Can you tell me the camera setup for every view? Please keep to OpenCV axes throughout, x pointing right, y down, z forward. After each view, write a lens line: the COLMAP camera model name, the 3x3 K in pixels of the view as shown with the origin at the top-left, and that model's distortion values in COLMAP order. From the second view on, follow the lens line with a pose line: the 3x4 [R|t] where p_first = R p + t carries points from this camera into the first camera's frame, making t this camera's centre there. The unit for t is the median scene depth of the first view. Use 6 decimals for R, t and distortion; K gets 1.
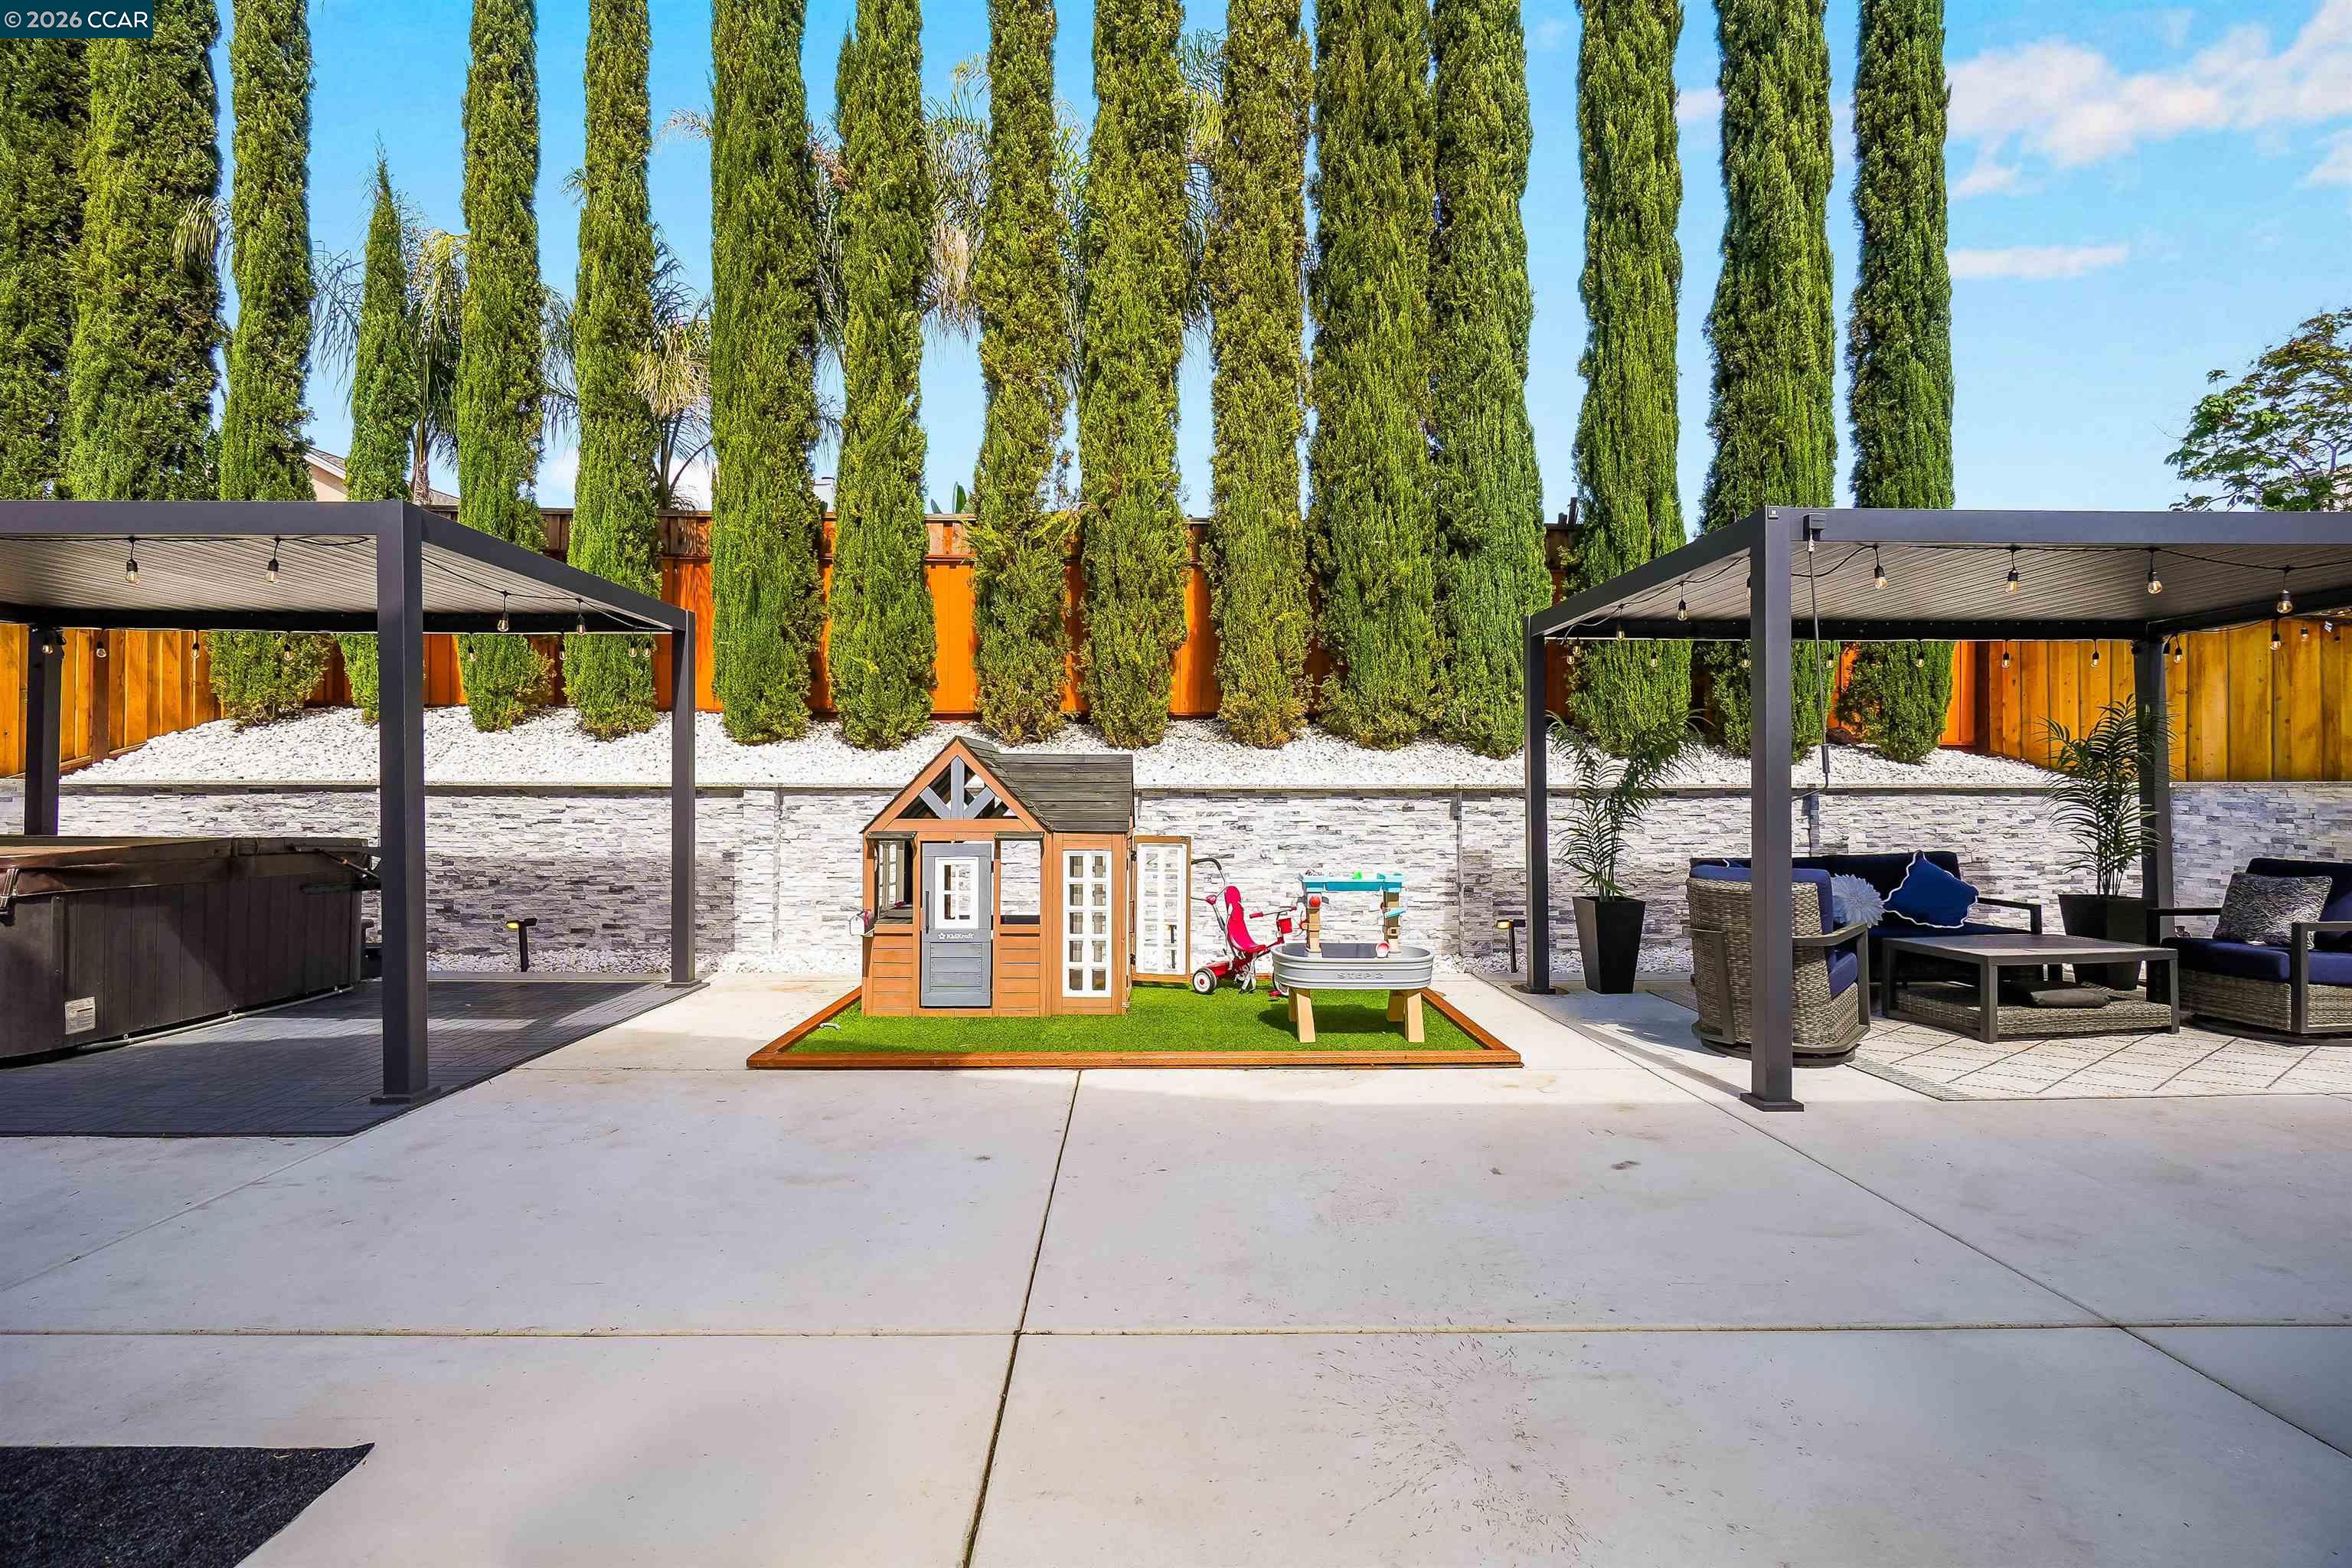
lens RADIAL K [[1012.8, 0, 1171.6], [0, 1012.8, 774.8], [0, 0, 1]] dist [-0.008735, 0.003967]
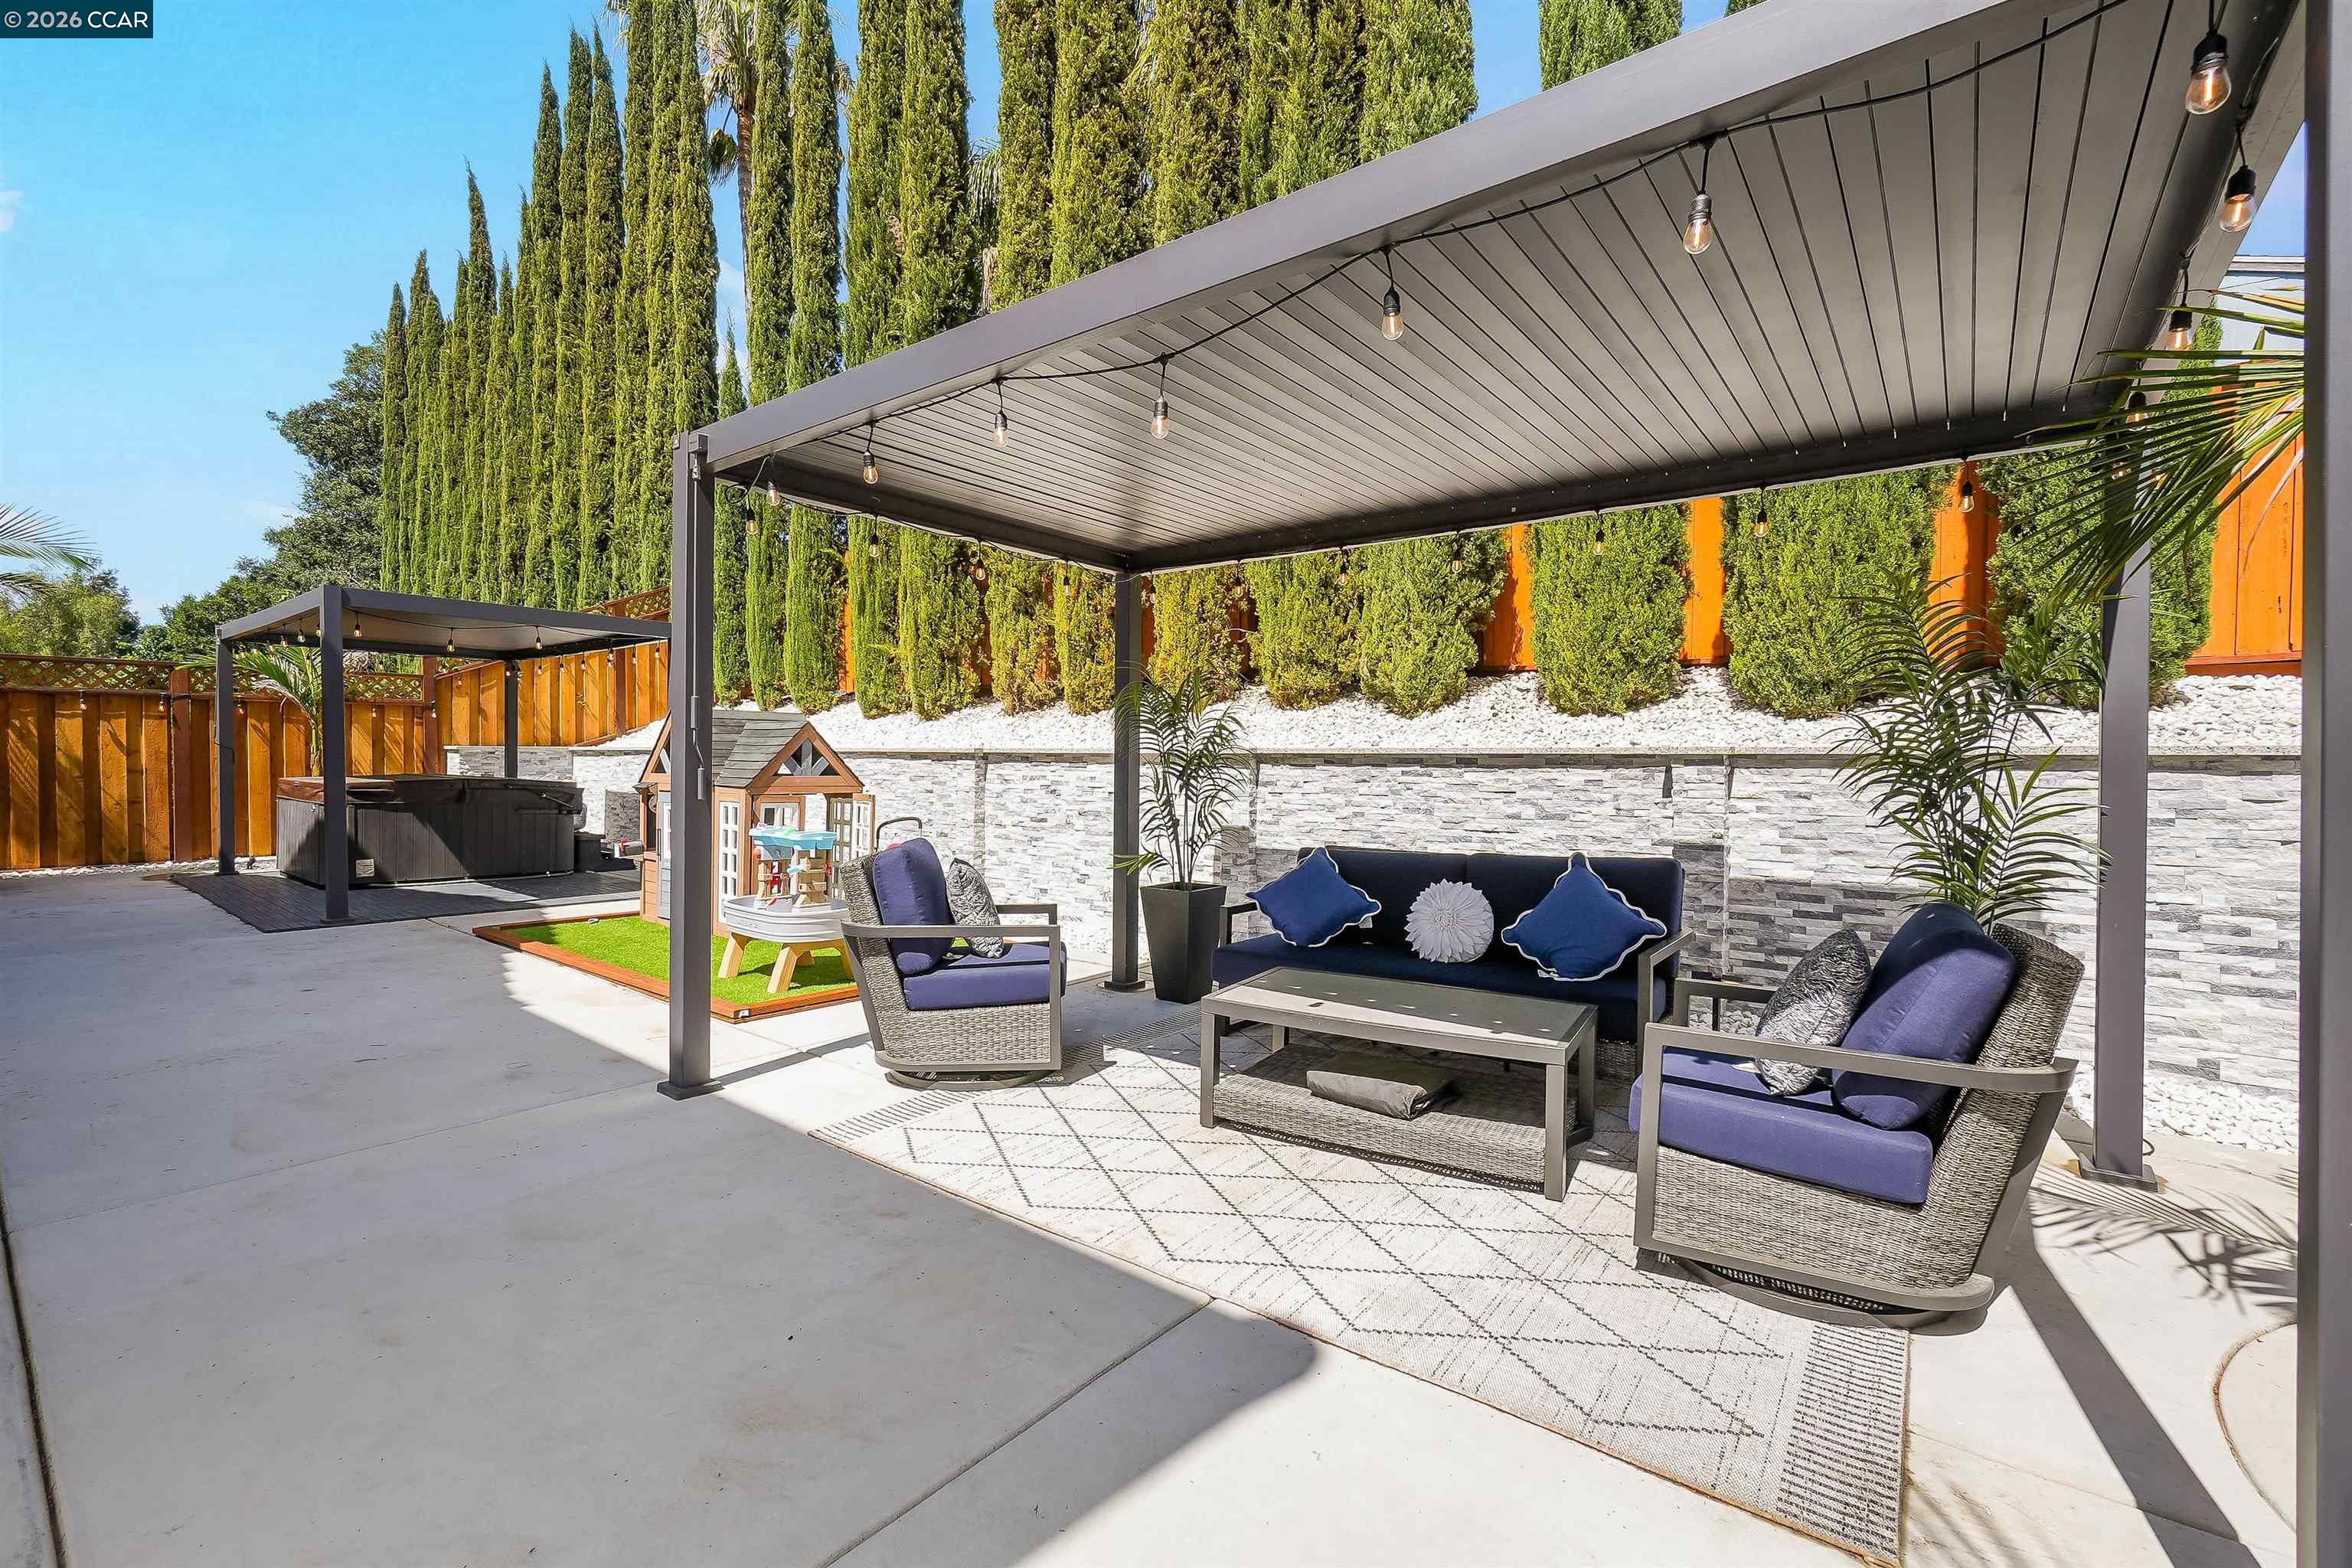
lens RADIAL K [[1025.4, 0, 1179.9], [0, 1025.4, 780.3], [0, 0, 1]] dist [-0.009291, 0.005858]
pose [[0.767416, 0.019021, -0.640867, 0.708412], [0.002625, 0.999458, 0.032808, 0.006620], [0.641144, -0.026859, 0.766951, 0.265935]]
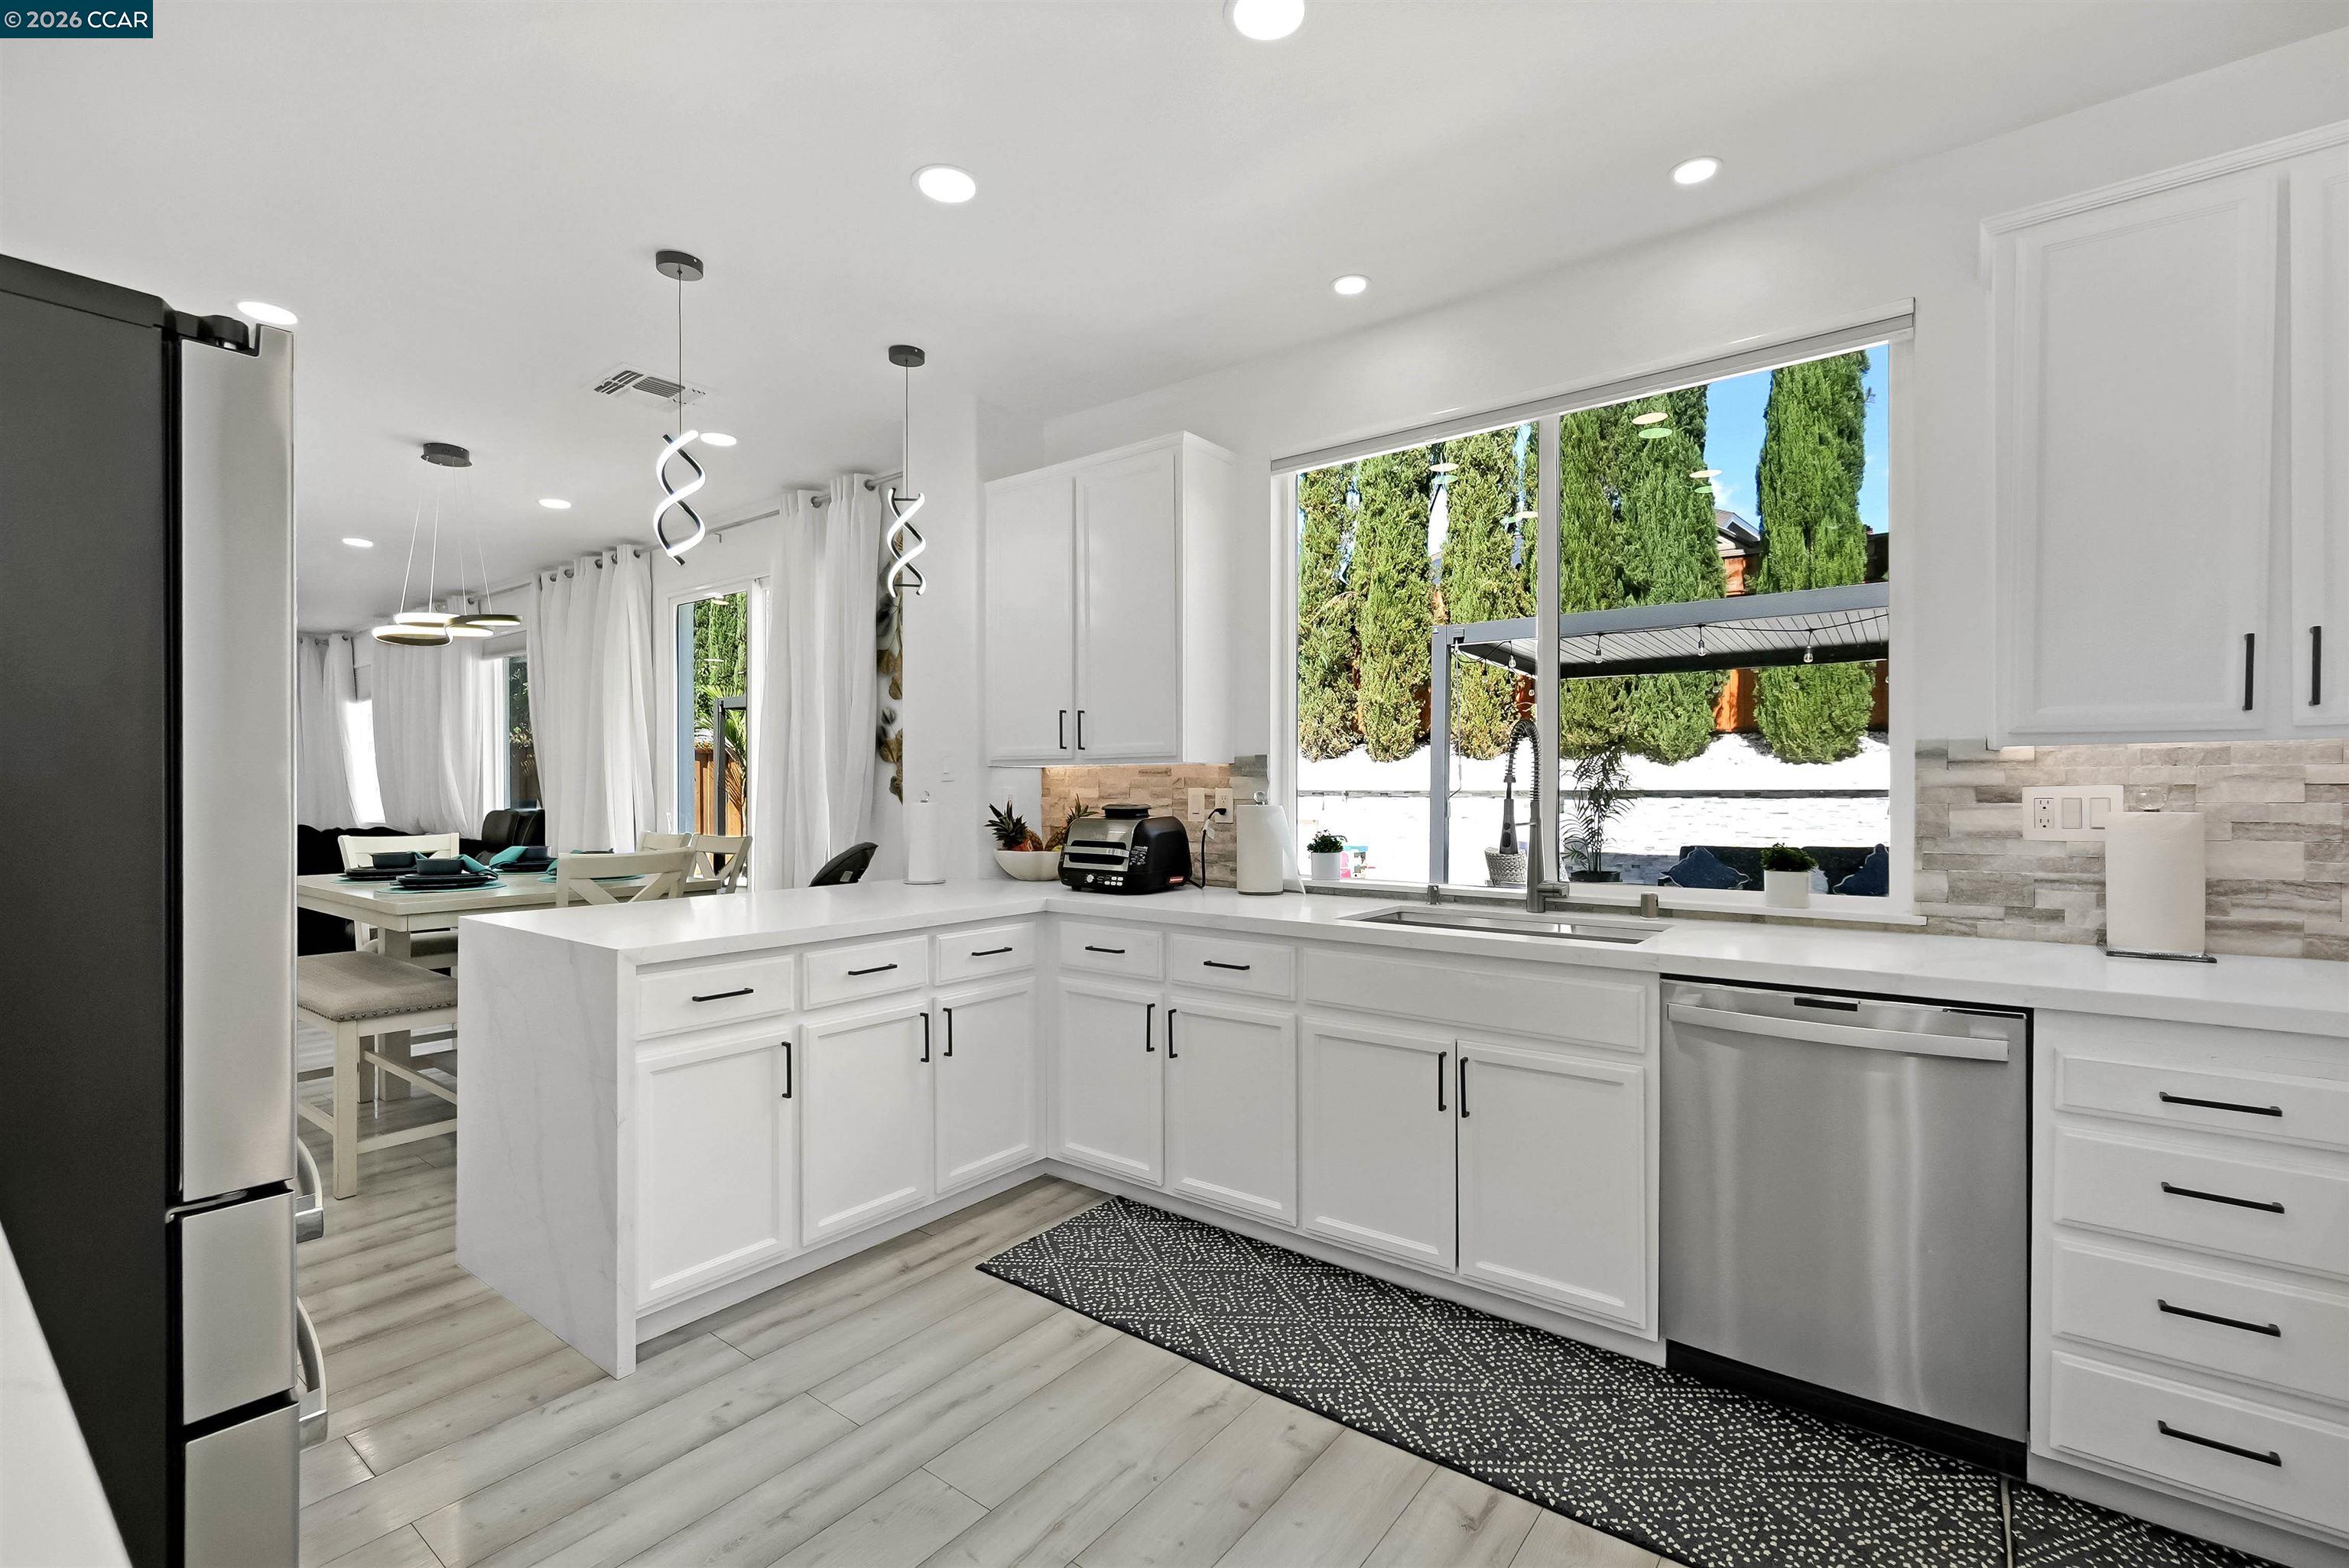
lens RADIAL K [[1035.1, 0, 1177.1], [0, 1035.1, 790.8], [0, 0, 1]] dist [-0.005255, 0.000299]
pose [[0.786857, -0.000503, -0.617136, 0.621946], [0.011253, 0.999845, 0.013534, -0.008437], [0.617033, -0.017594, 0.786740, -0.311210]]
